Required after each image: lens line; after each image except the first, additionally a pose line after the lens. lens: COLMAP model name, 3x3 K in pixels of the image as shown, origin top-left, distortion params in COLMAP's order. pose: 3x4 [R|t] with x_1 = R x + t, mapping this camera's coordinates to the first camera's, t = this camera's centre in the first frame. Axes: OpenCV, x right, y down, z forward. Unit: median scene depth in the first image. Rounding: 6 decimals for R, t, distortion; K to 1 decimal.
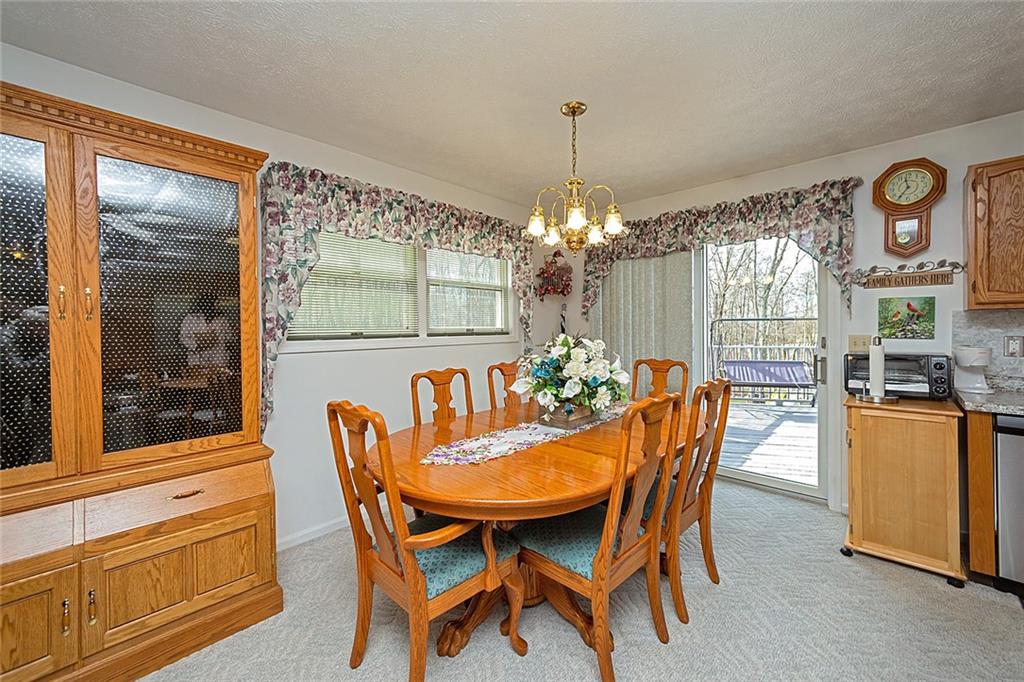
lens RADIAL K [[400.1, 0, 511.8], [0, 400.1, 333.0], [0, 0, 1]] dist [-0.000593, -0.000055]
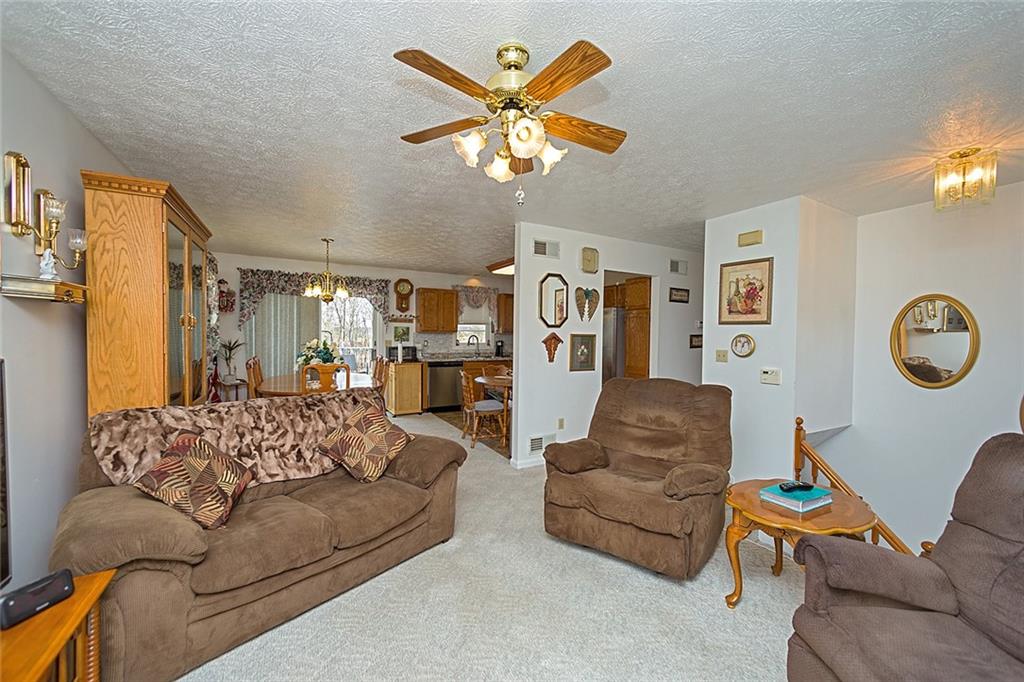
lens RADIAL K [[400.1, 0, 511.0], [0, 400.1, 341.7], [0, 0, 1]] dist [-0.000593, -0.000055]
pose [[0.311344, -0.006494, 0.950275, -1.434007], [0.001238, 0.999979, 0.006428, 0.000439], [-0.950296, -0.000825, 0.311346, -0.595026]]
